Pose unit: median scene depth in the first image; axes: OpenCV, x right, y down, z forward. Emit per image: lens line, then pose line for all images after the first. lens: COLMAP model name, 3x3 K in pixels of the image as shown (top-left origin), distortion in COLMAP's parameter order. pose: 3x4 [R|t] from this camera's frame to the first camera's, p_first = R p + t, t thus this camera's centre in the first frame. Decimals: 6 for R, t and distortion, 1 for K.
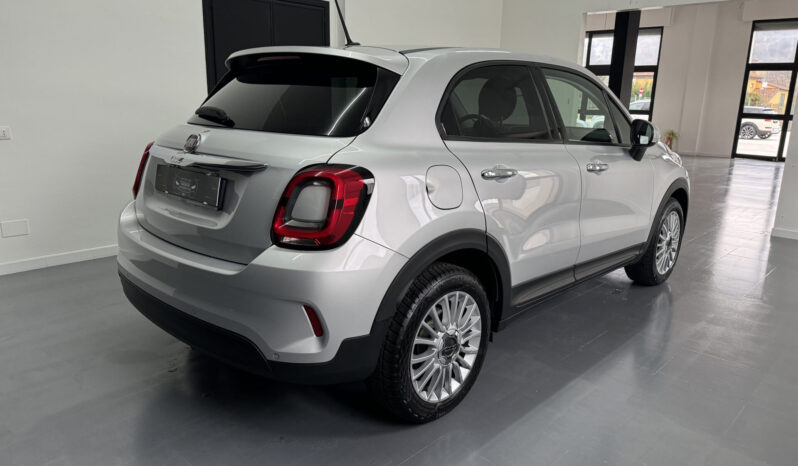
lens RADIAL K [[554.7, 0, 399.0], [0, 554.7, 233.0], [0, 0, 1]] dist [0.058357, -0.063008]
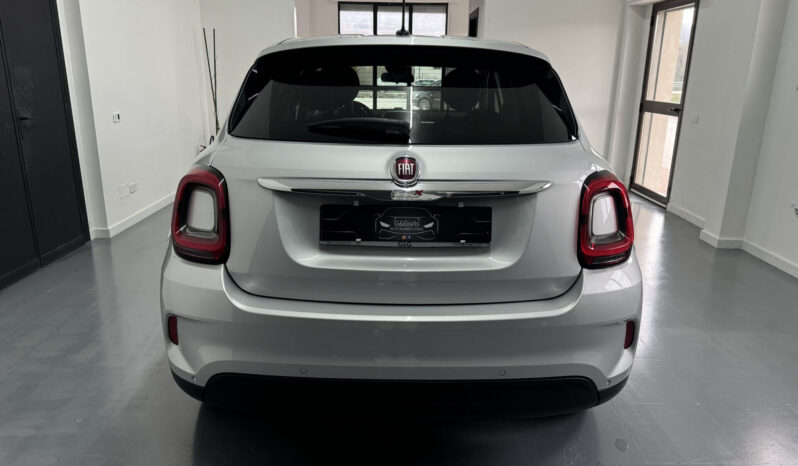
lens RADIAL K [[554.7, 0, 399.0], [0, 554.7, 233.0], [0, 0, 1]] dist [0.058357, -0.063008]
pose [[0.728590, -0.196660, 0.656111, -0.515332], [0.159460, 0.980277, 0.116749, -0.095478], [-0.666130, 0.019561, 0.745579, 0.256087]]
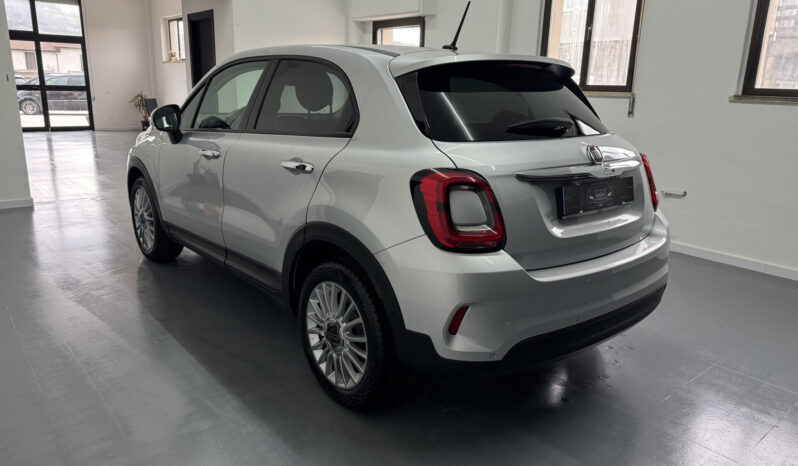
lens RADIAL K [[554.7, 0, 399.0], [0, 554.7, 233.0], [0, 0, 1]] dist [0.058357, -0.063008]
pose [[0.136477, -0.270971, 0.952863, -0.830188], [0.209329, 0.948033, 0.239616, -0.199860], [-0.968275, 0.166759, 0.186107, 0.682823]]
